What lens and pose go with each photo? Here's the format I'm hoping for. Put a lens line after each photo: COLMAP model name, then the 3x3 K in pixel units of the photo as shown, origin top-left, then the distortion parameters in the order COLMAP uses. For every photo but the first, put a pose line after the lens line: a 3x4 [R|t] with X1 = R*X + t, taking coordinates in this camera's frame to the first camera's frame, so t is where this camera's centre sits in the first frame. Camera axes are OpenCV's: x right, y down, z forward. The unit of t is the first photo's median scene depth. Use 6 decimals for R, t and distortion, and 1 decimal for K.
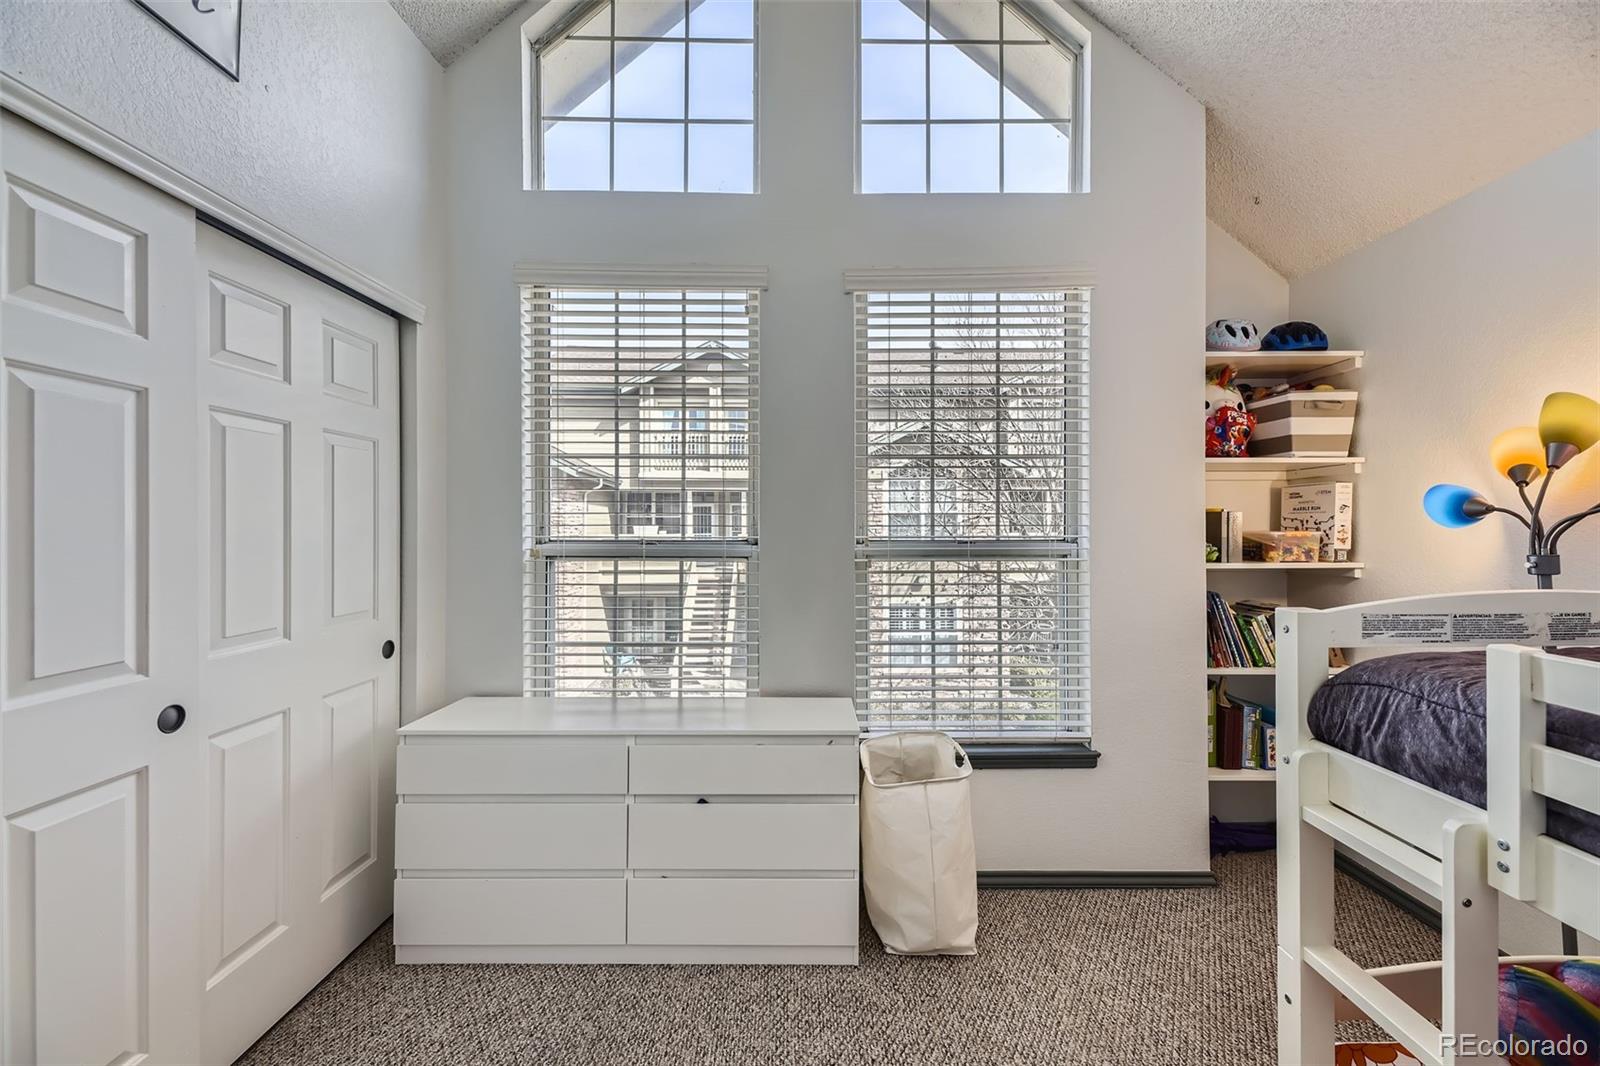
lens RADIAL K [[645.9, 0, 805.5], [0, 645.9, 525.9], [0, 0, 1]] dist [0.012166, -0.002364]
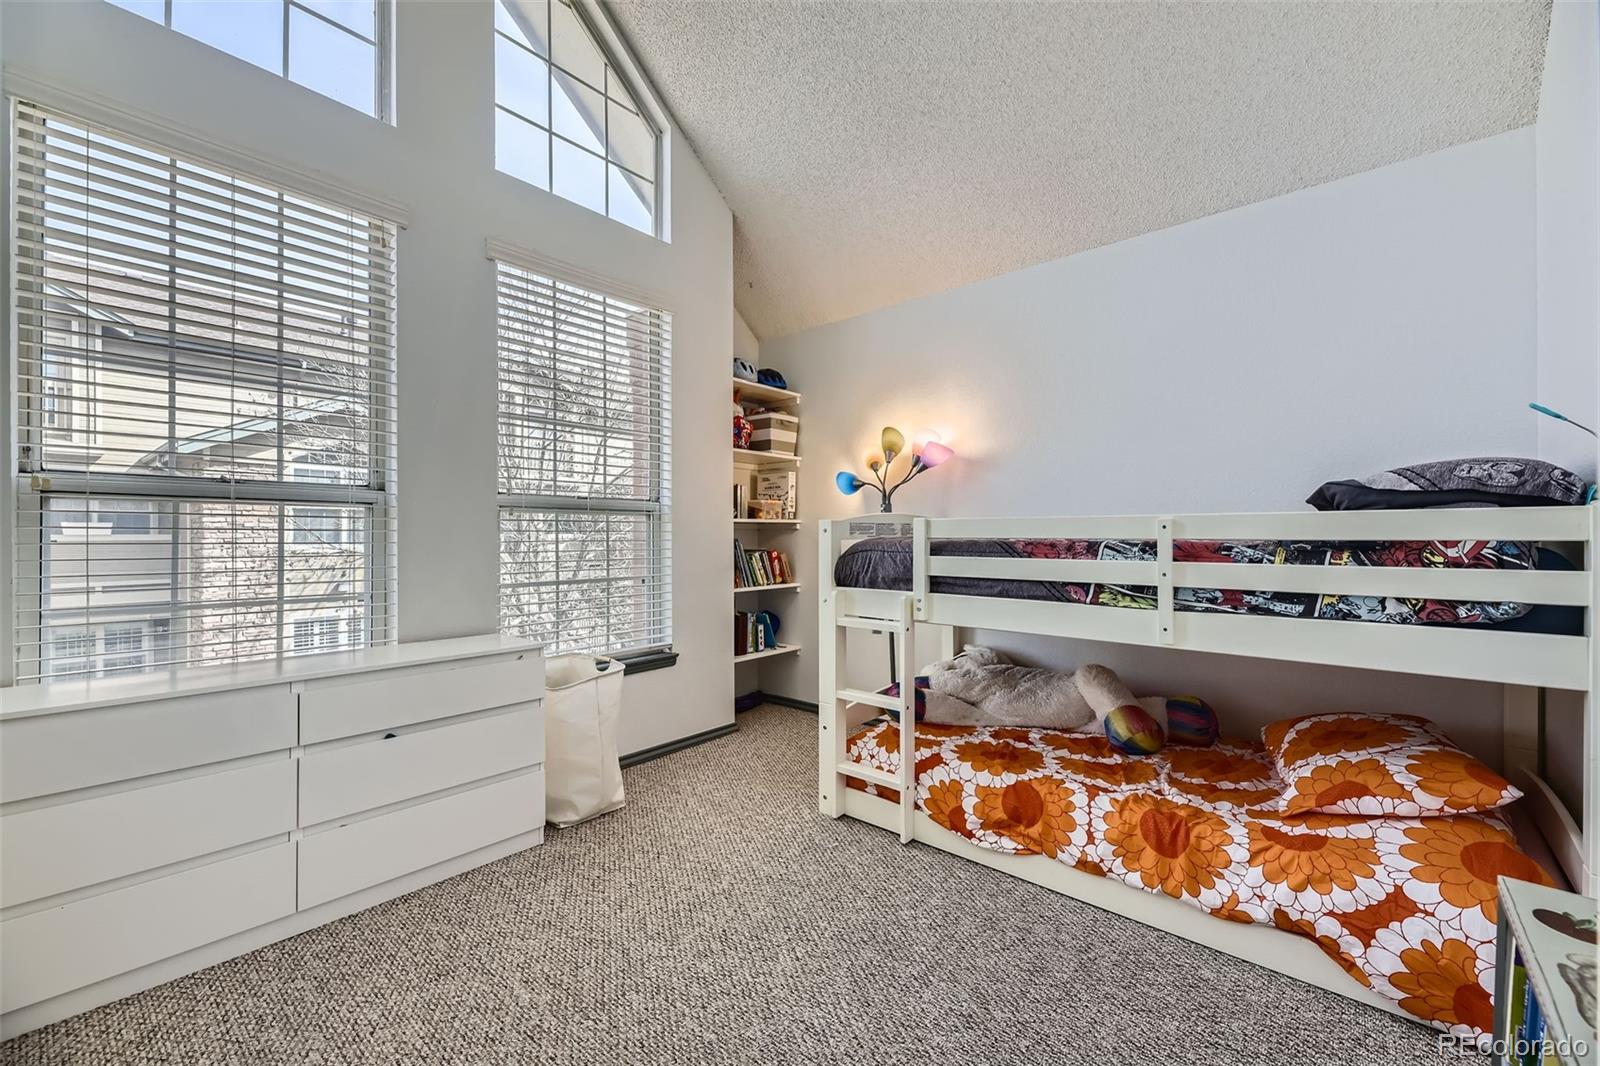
lens RADIAL K [[645.9, 0, 796.2], [0, 645.9, 536.2], [0, 0, 1]] dist [0.012166, -0.002364]
pose [[0.660392, 0.001832, 0.750918, -0.401765], [-0.001274, 0.999998, -0.001320, 0.100504], [-0.750920, -0.000085, 0.660394, -0.092767]]
